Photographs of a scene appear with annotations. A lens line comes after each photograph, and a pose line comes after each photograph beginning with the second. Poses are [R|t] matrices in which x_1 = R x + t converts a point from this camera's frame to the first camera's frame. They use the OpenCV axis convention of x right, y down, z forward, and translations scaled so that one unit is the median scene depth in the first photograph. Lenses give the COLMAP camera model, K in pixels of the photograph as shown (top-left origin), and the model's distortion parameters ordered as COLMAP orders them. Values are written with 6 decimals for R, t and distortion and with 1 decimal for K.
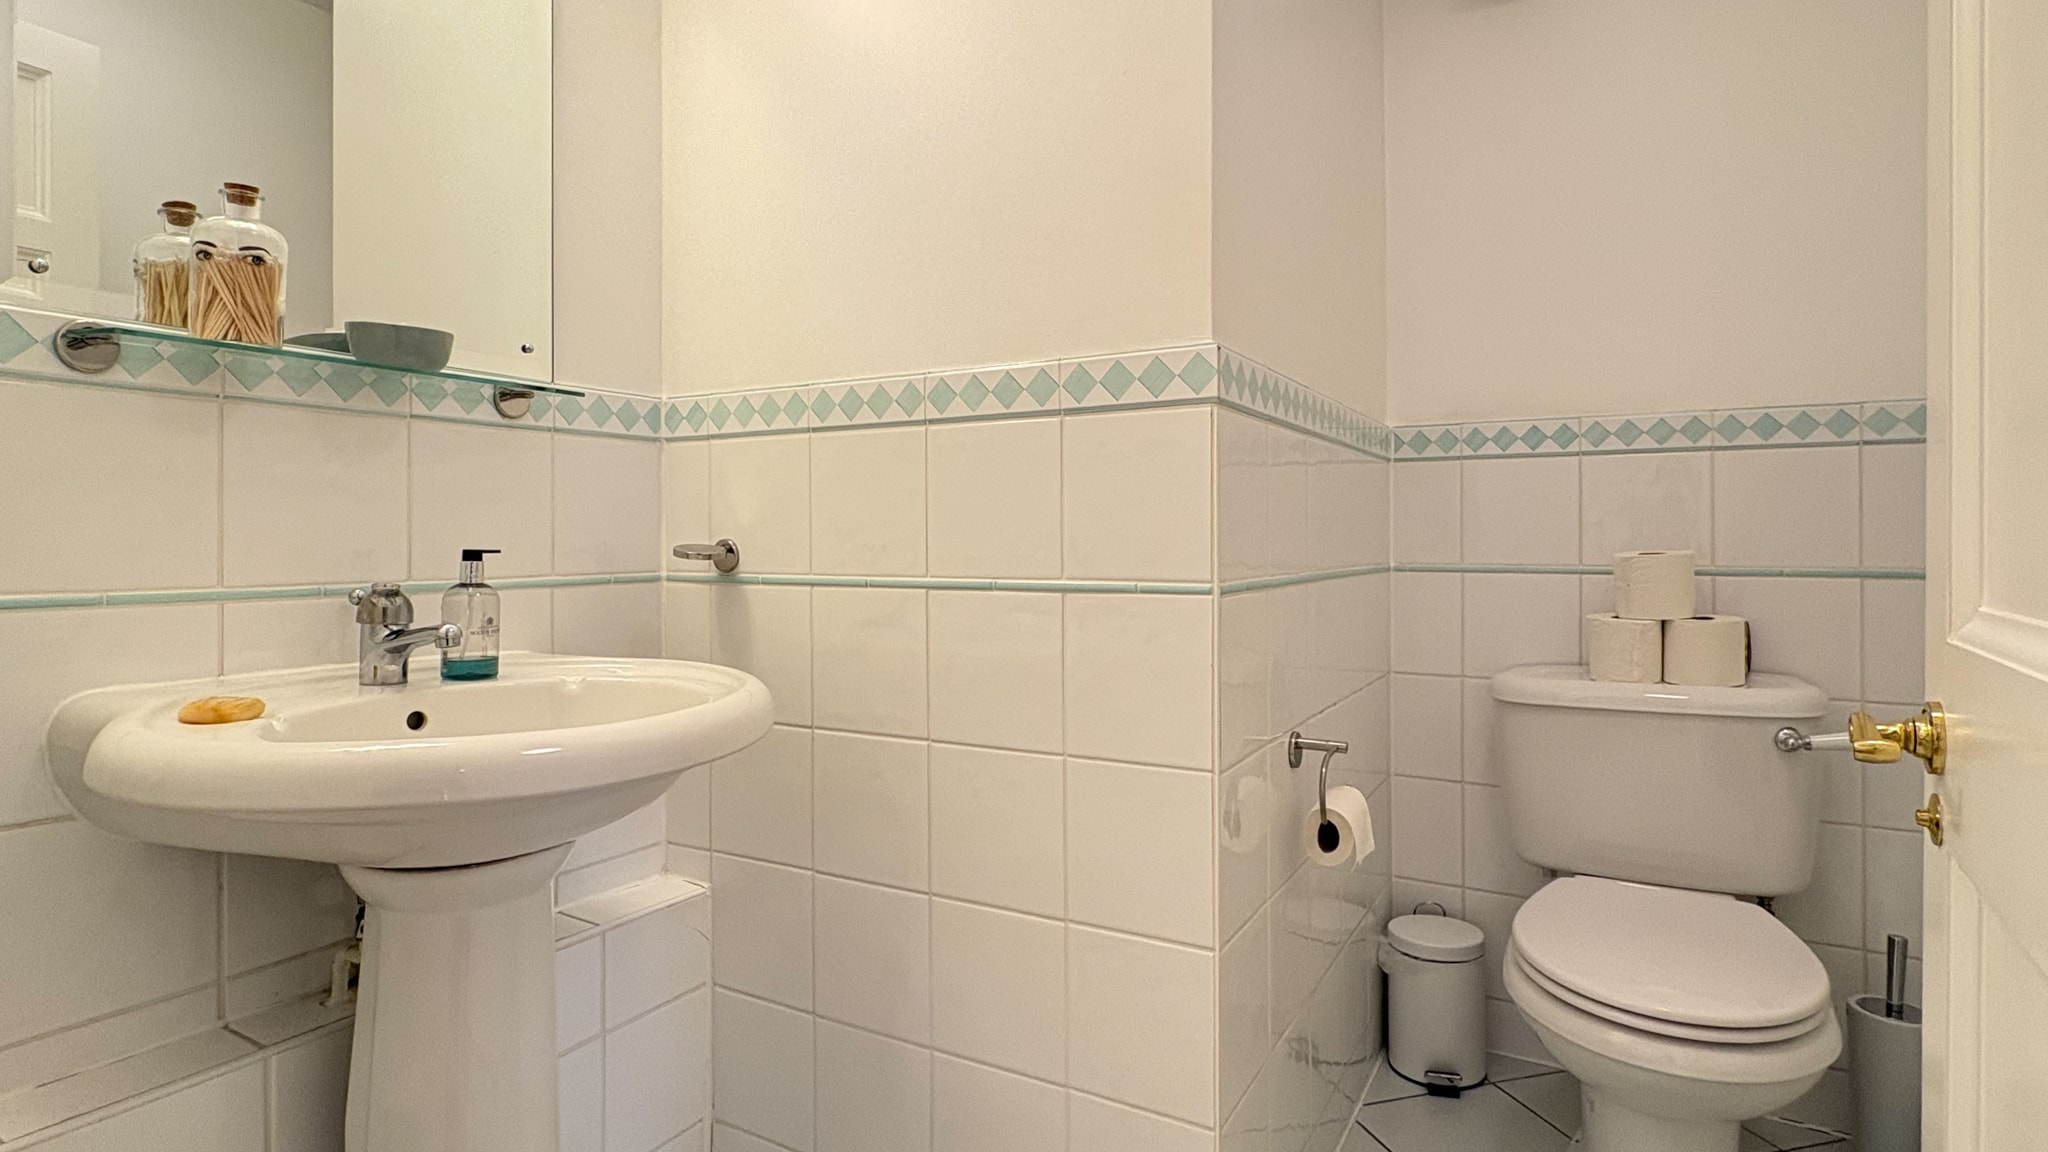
lens RADIAL K [[1027.1, 0, 958.4], [0, 1027.1, 545.1], [0, 0, 1]] dist [0.003908, 0.001529]
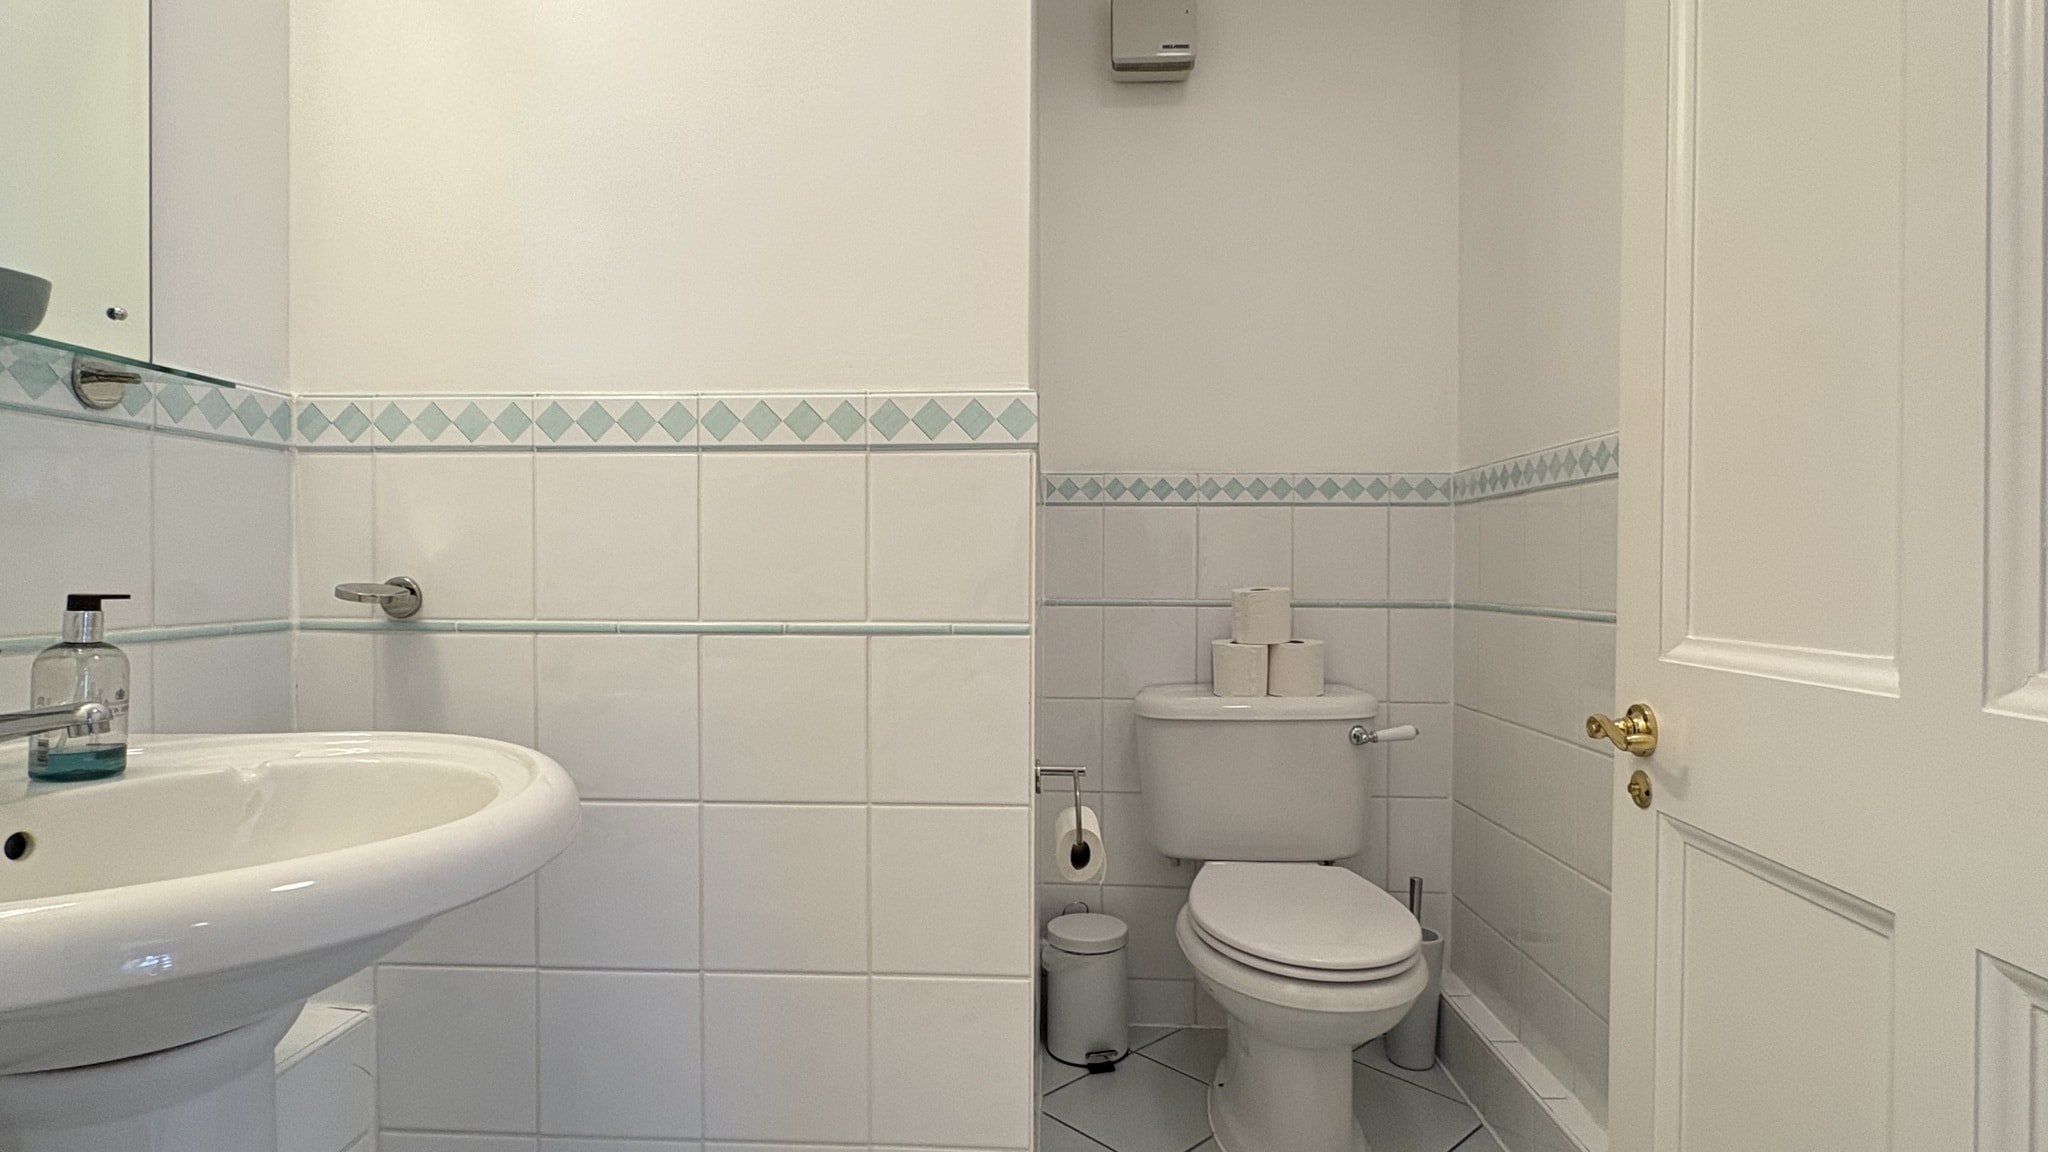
lens RADIAL K [[1027.1, 0, 1030.2], [0, 1027.1, 587.0], [0, 0, 1]] dist [0.003908, 0.001529]
pose [[0.892645, -0.001972, 0.450755, -0.153274], [-0.001875, 0.999966, 0.008088, -0.005485], [-0.450756, -0.008065, 0.892611, 0.055835]]
